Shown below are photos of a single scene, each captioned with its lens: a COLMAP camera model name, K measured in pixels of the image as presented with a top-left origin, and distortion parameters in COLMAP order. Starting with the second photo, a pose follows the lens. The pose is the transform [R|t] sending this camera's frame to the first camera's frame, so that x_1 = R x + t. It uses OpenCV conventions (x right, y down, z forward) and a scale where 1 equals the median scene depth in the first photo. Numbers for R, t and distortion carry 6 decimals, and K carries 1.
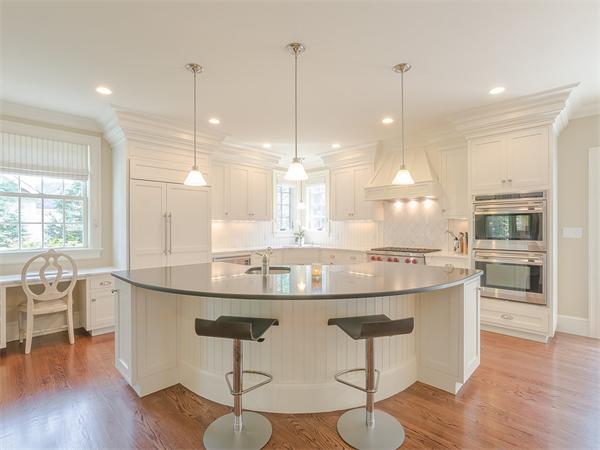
lens RADIAL K [[296.9, 0, 302.6], [0, 296.9, 226.6], [0, 0, 1]] dist [-0.013483, 0.004351]
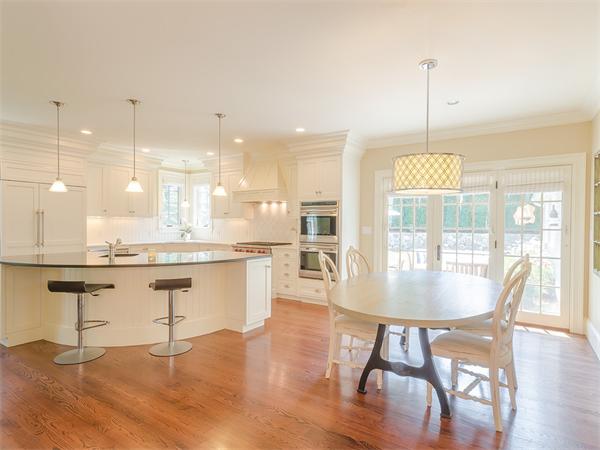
lens RADIAL K [[344.6, 0, 301.9], [0, 344.6, 226.9], [0, 0, 1]] dist [0.022531, 0.001716]
pose [[0.983493, 0.009484, 0.180696, 0.256888], [-0.011711, 0.999868, 0.011259, -0.008349], [-0.180566, -0.013190, 0.983475, -0.443932]]
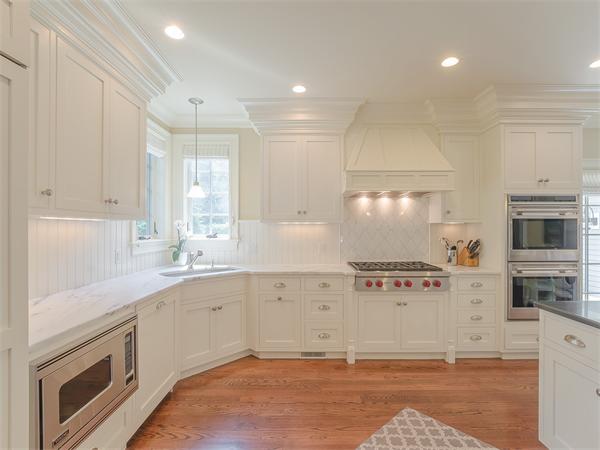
lens RADIAL K [[296.9, 0, 303.5], [0, 296.9, 226.3], [0, 0, 1]] dist [-0.013483, 0.004351]
pose [[0.720252, 0.005683, 0.693689, -0.311478], [-0.004504, 0.999984, -0.003517, -0.012262], [-0.693698, -0.000591, 0.720266, 0.680551]]
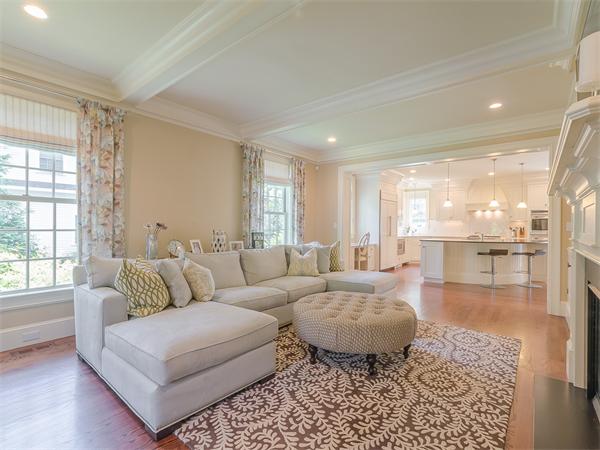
lens RADIAL K [[296.9, 0, 297.3], [0, 296.9, 228.2], [0, 0, 1]] dist [-0.013483, 0.004351]
pose [[0.995767, 0.010802, 0.091282, -1.134799], [-0.011433, 0.999914, 0.006395, 0.028759], [-0.091205, -0.007412, 0.995805, -0.864704]]
